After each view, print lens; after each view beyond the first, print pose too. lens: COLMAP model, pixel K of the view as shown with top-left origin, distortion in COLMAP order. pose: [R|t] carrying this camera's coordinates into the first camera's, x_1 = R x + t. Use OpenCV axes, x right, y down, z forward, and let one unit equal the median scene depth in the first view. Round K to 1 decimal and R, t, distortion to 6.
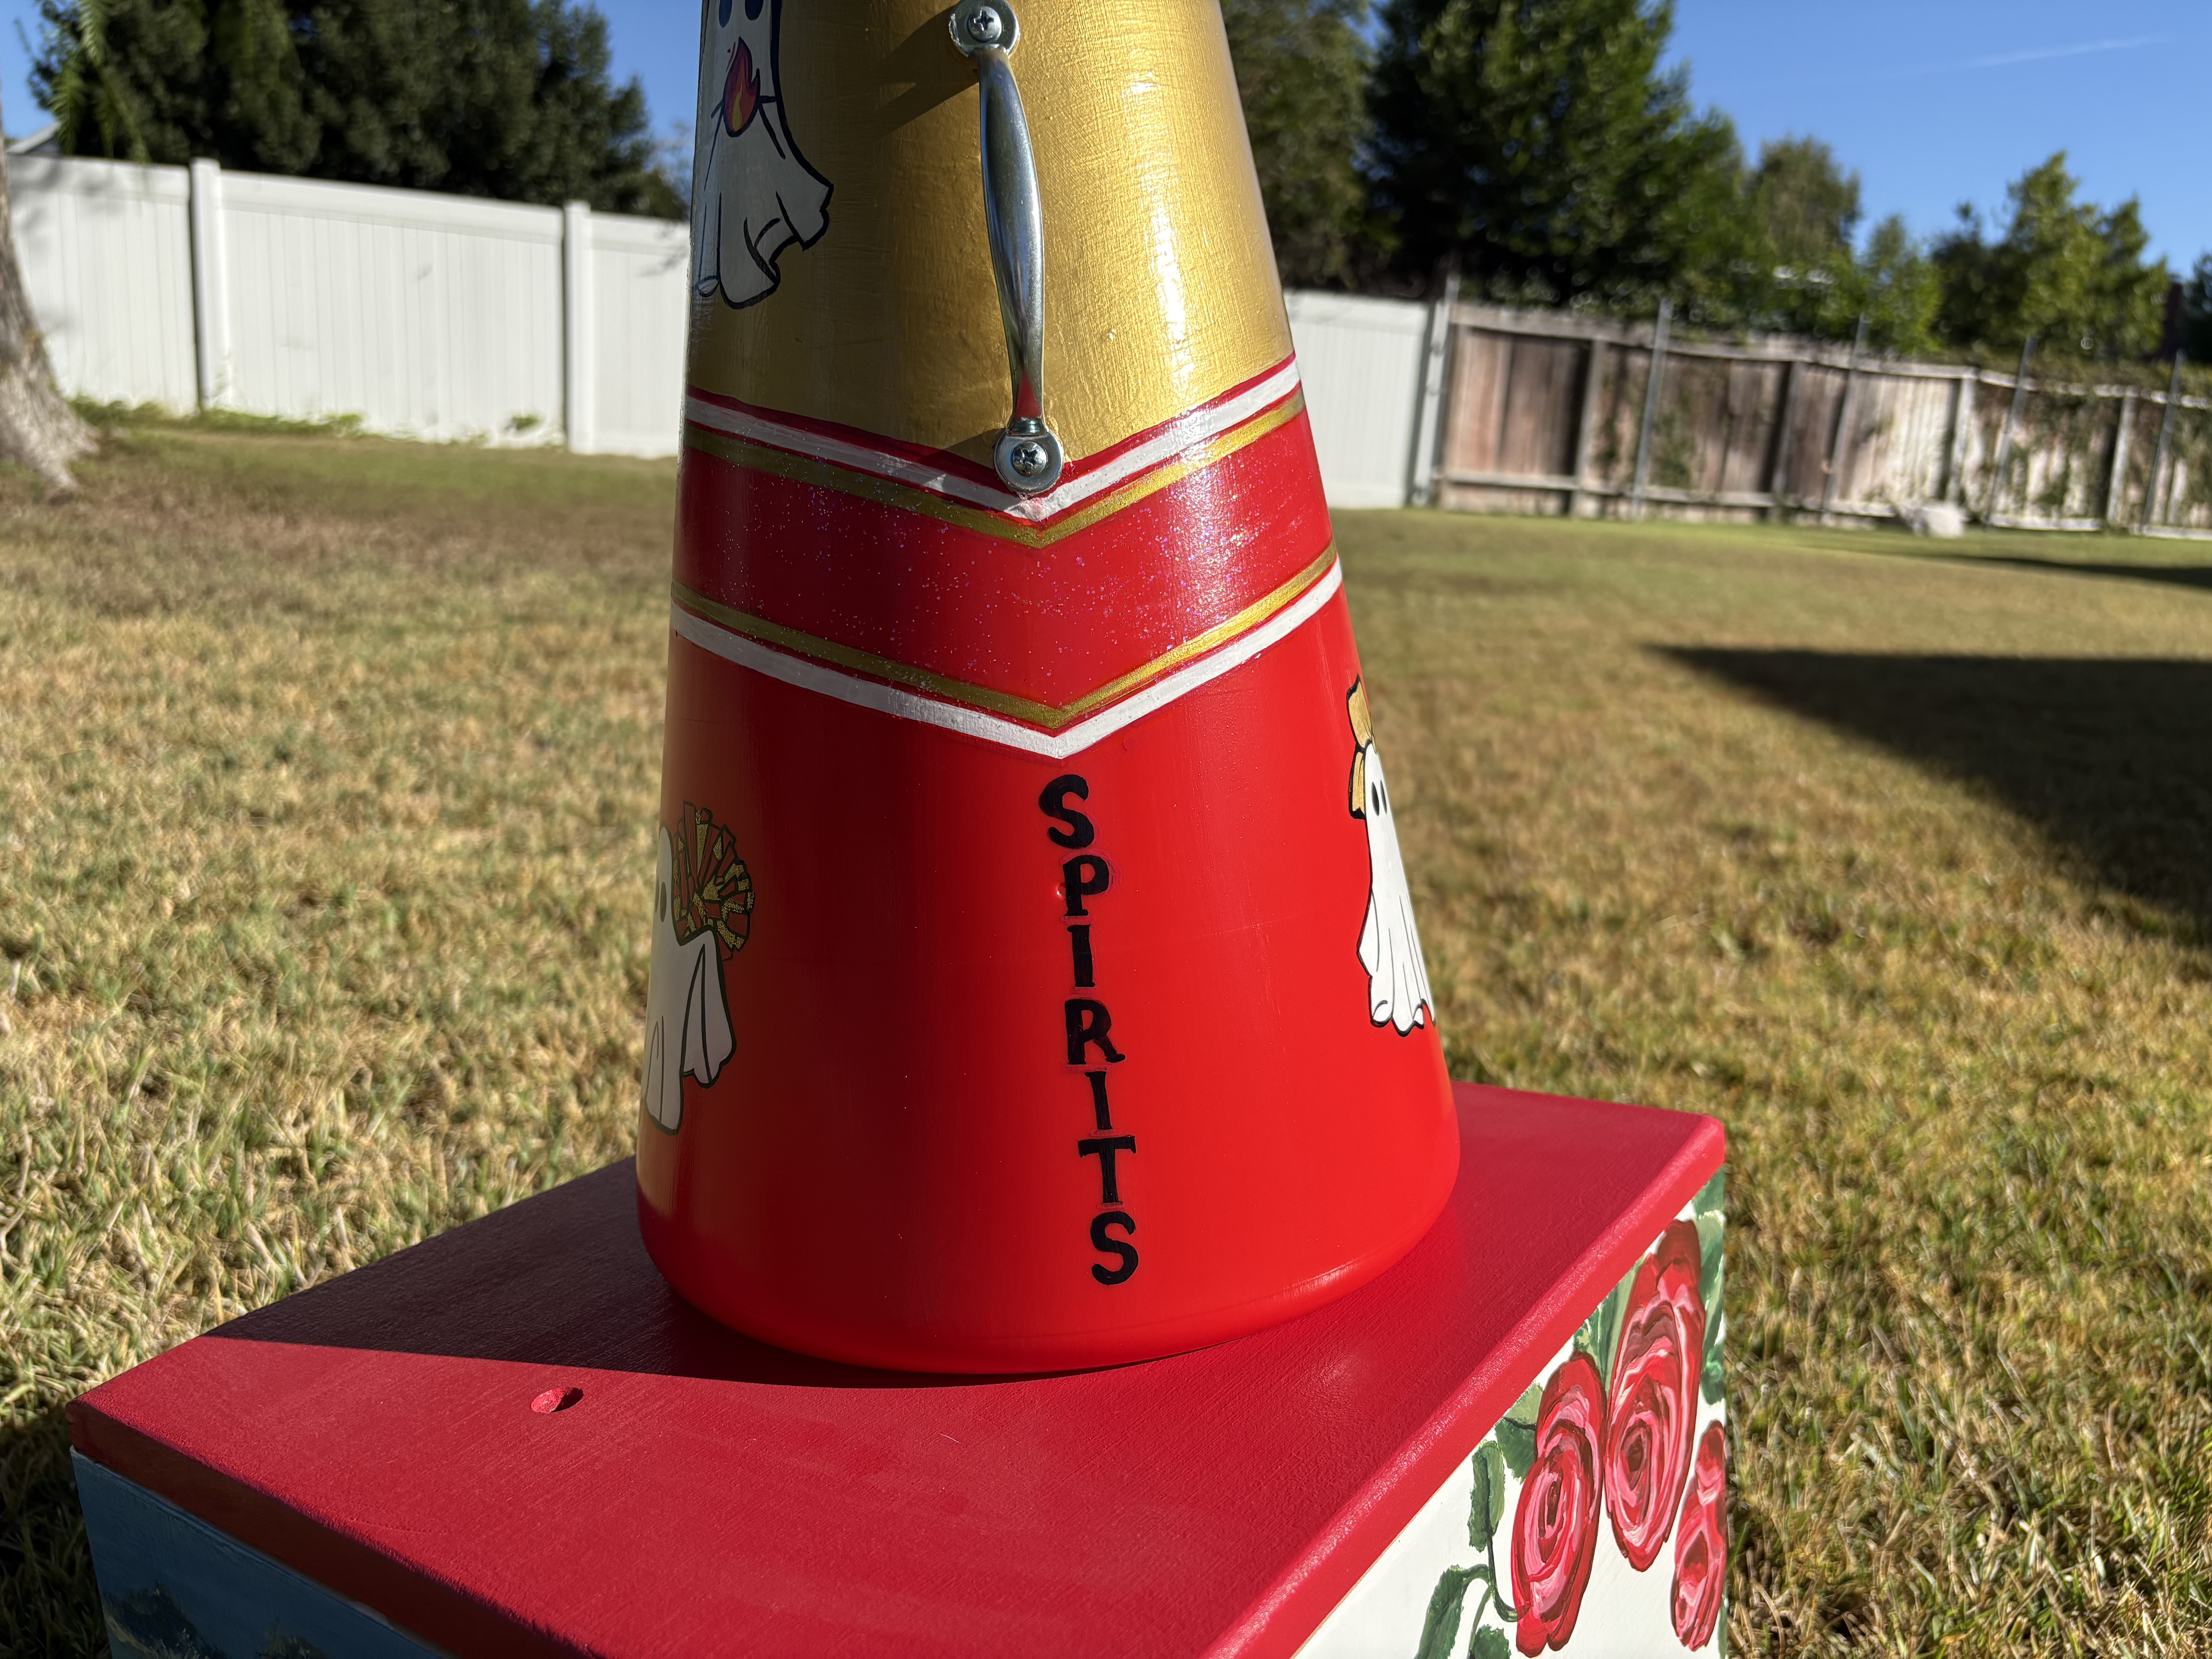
lens RADIAL K [[1710.9, 0, 1113.1], [0, 1710.9, 848.0], [0, 0, 1]] dist [0.035314, -0.049324]
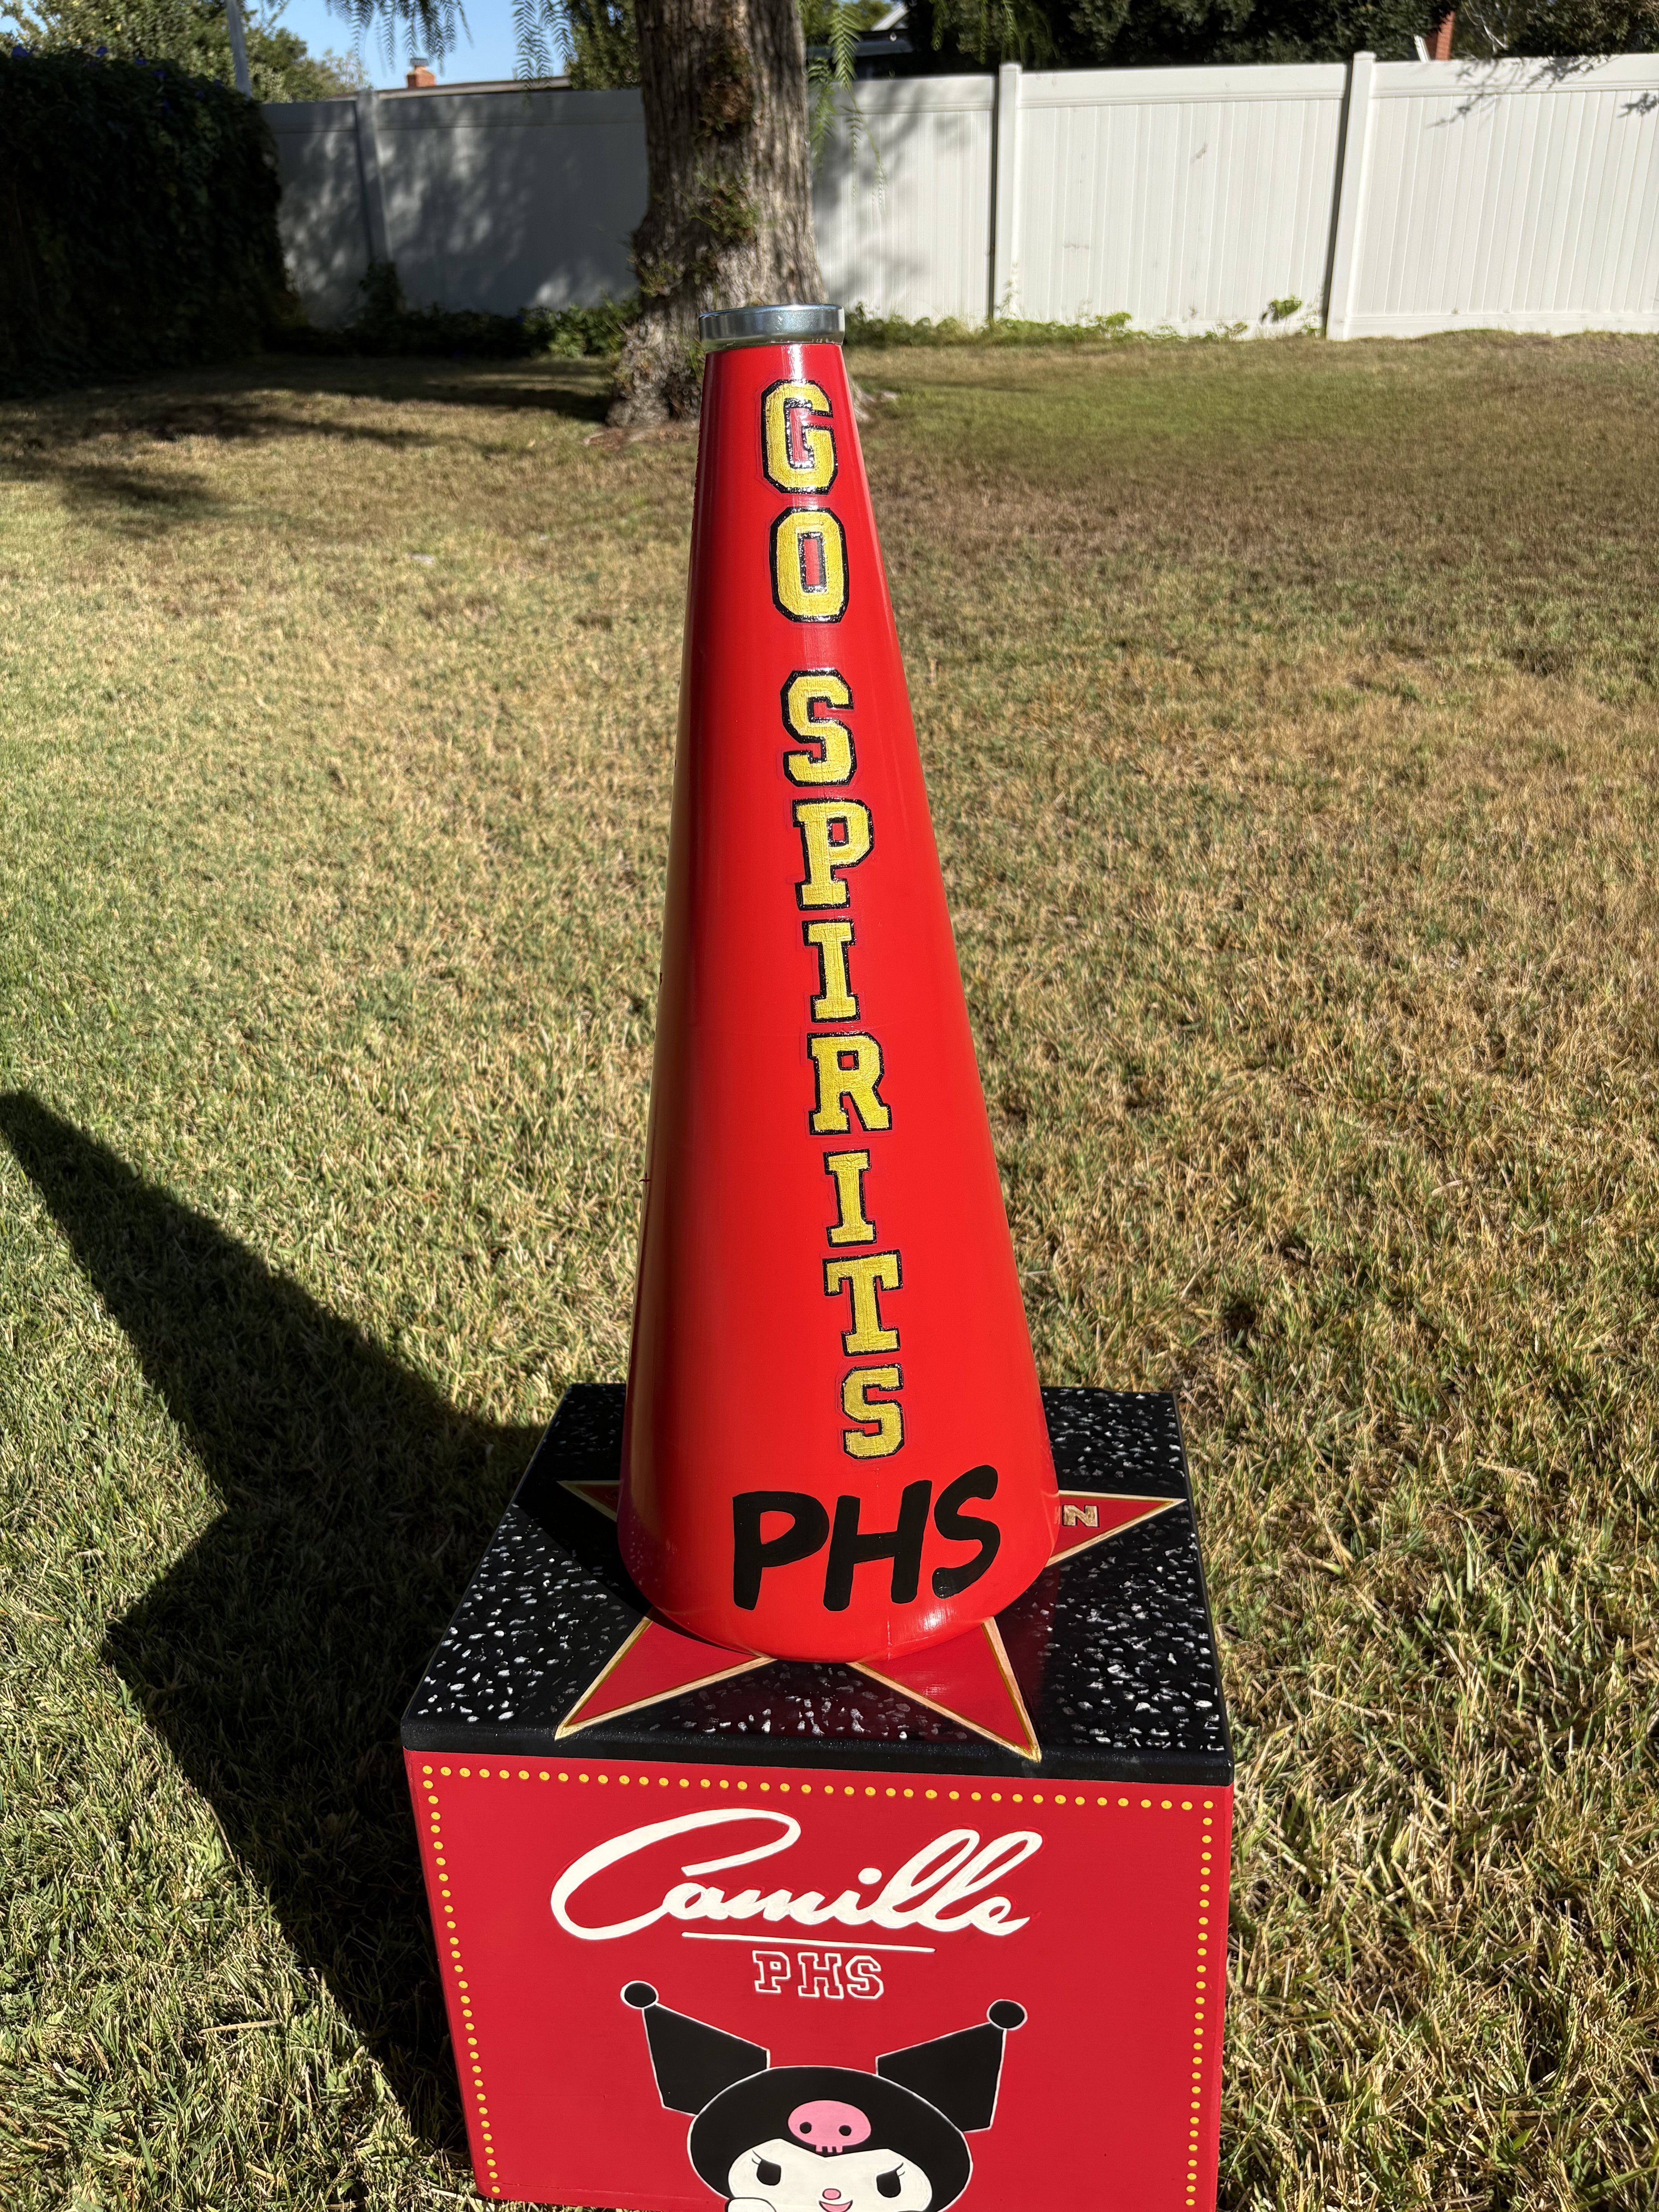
lens RADIAL K [[1710.9, 0, 817.9], [0, 1710.9, 1120.9], [0, 0, 1]] dist [0.035314, -0.049324]
pose [[0.823595, 0.183599, -0.536640, 0.235506], [-0.050035, 0.965988, 0.253702, -0.173429], [0.564967, -0.182097, 0.804769, -0.096252]]
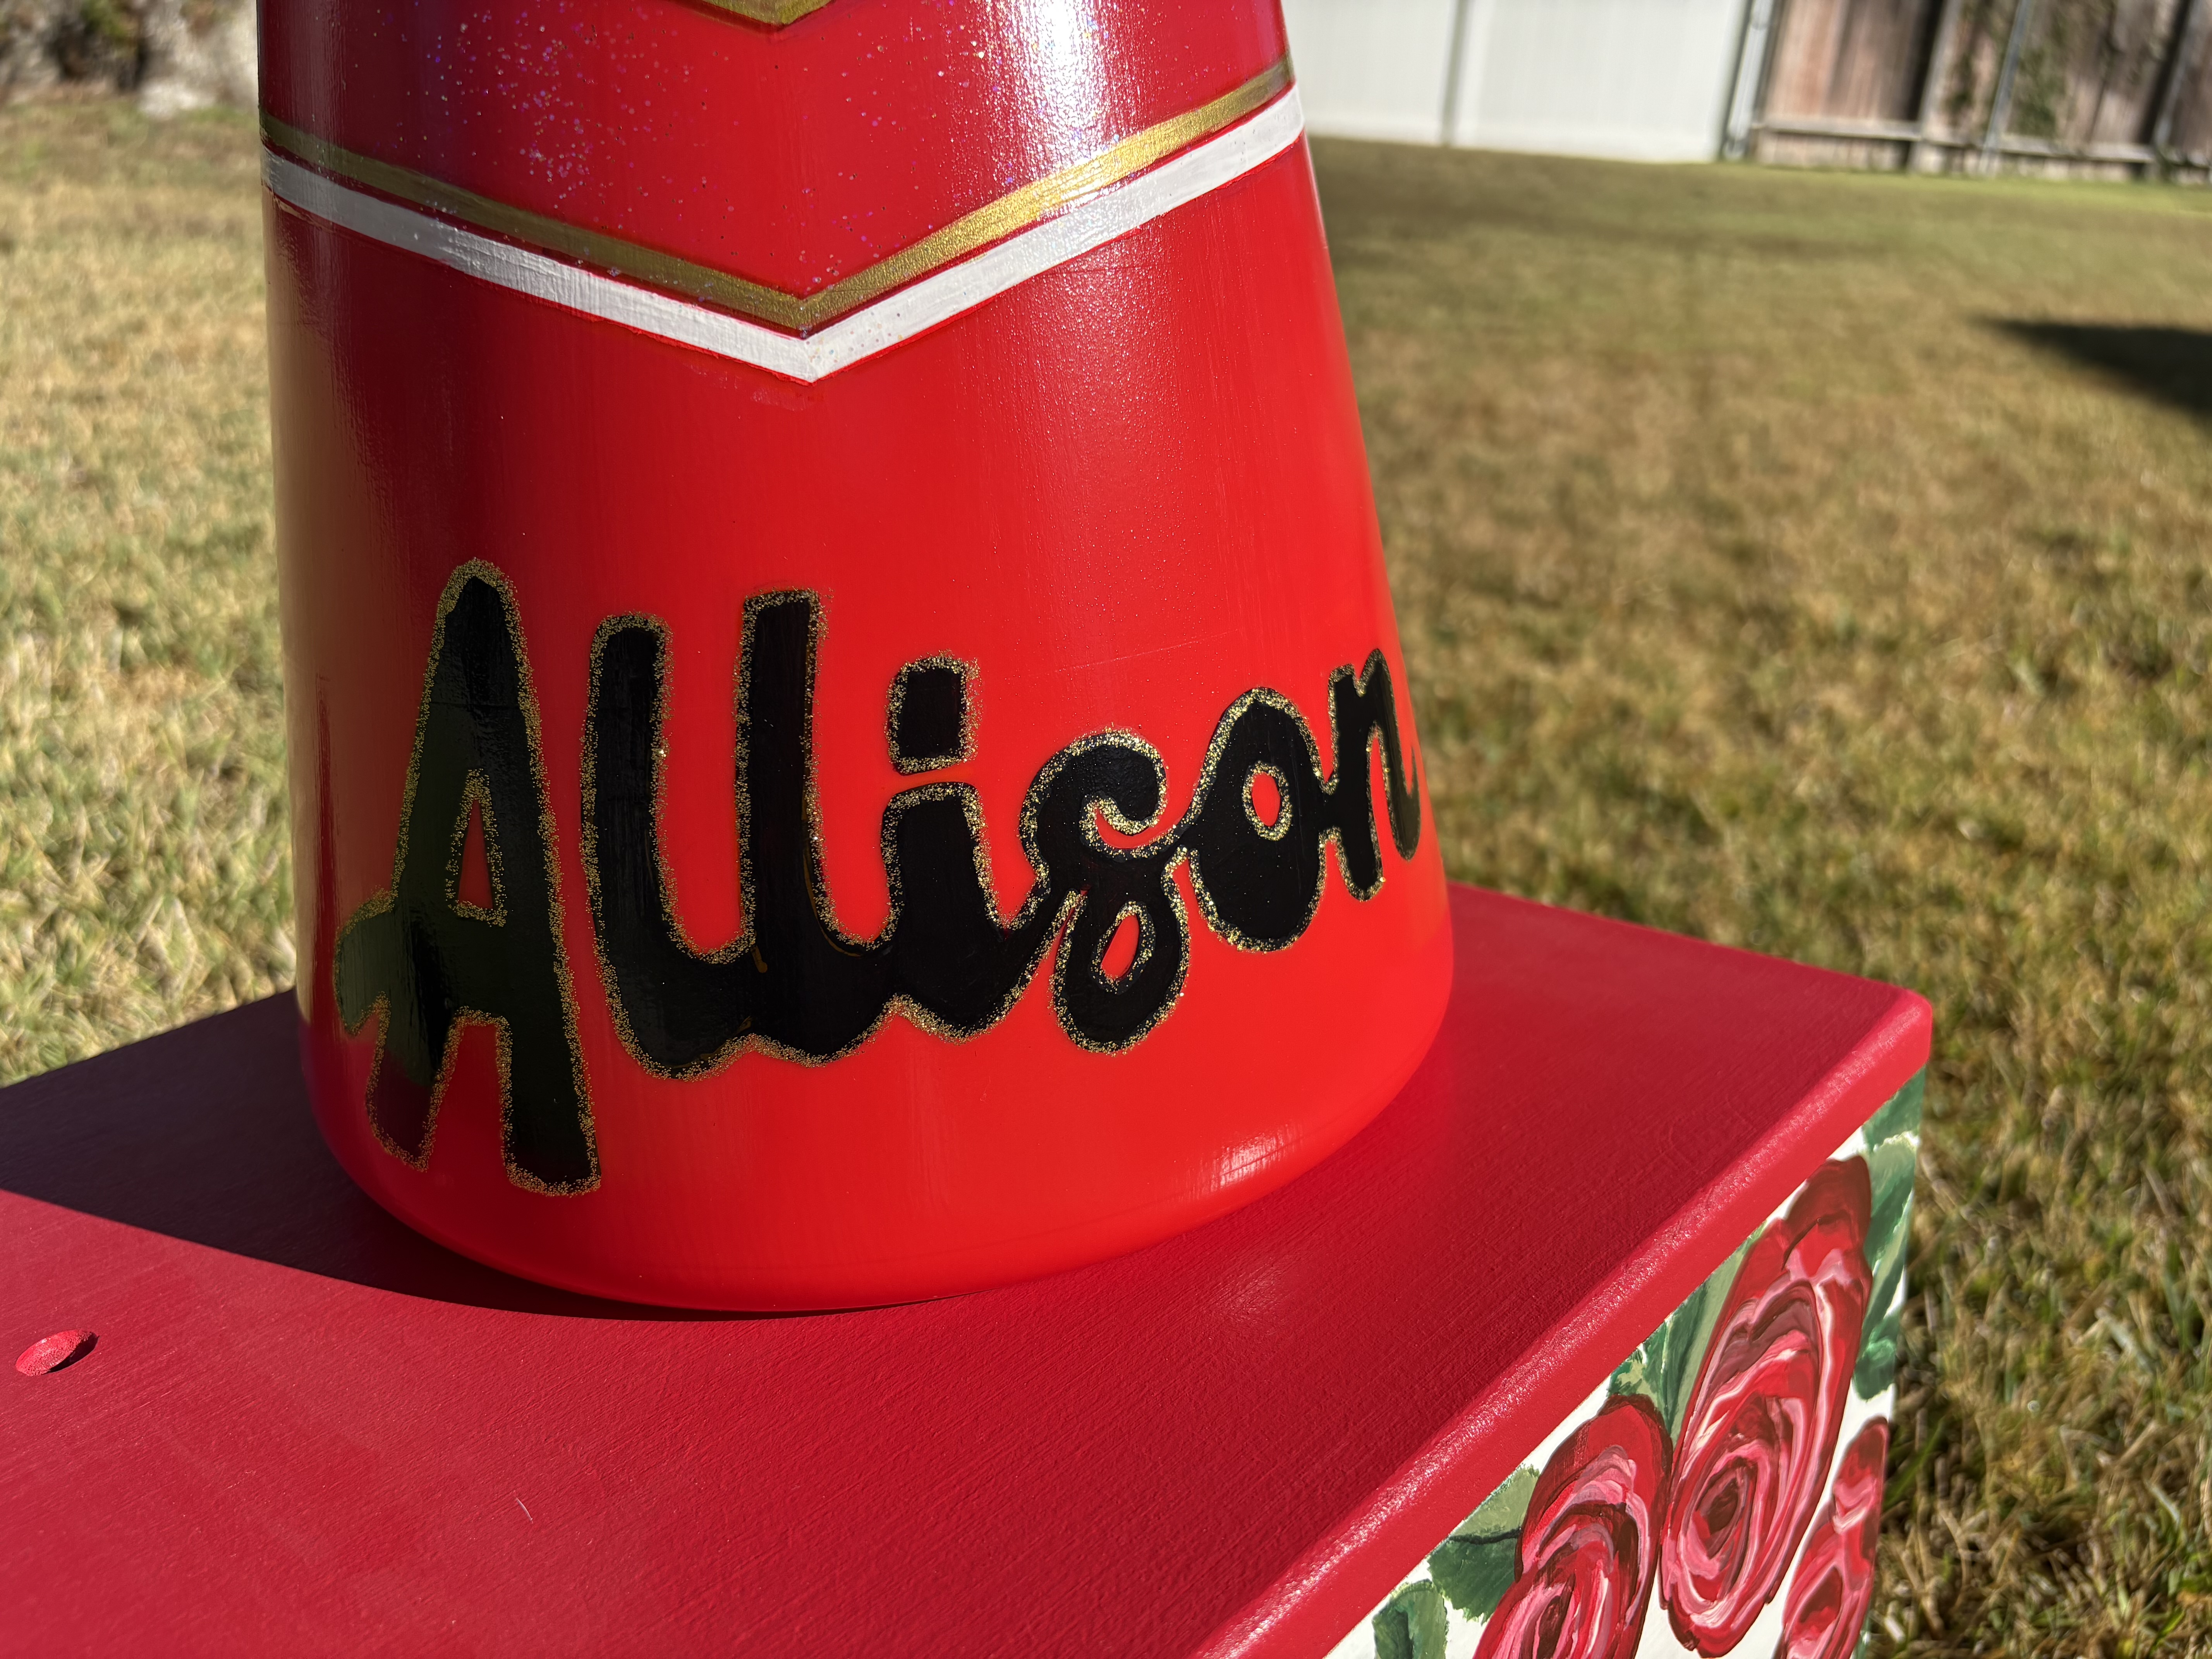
lens RADIAL K [[1710.9, 0, 1119.7], [0, 1710.9, 840.8], [0, 0, 1]] dist [0.035314, -0.049324]
pose [[0.988706, 0.051318, -0.140808, 0.039161], [-0.025872, 0.983886, 0.176913, -0.002516], [0.147617, -0.171272, 0.974102, 0.092782]]
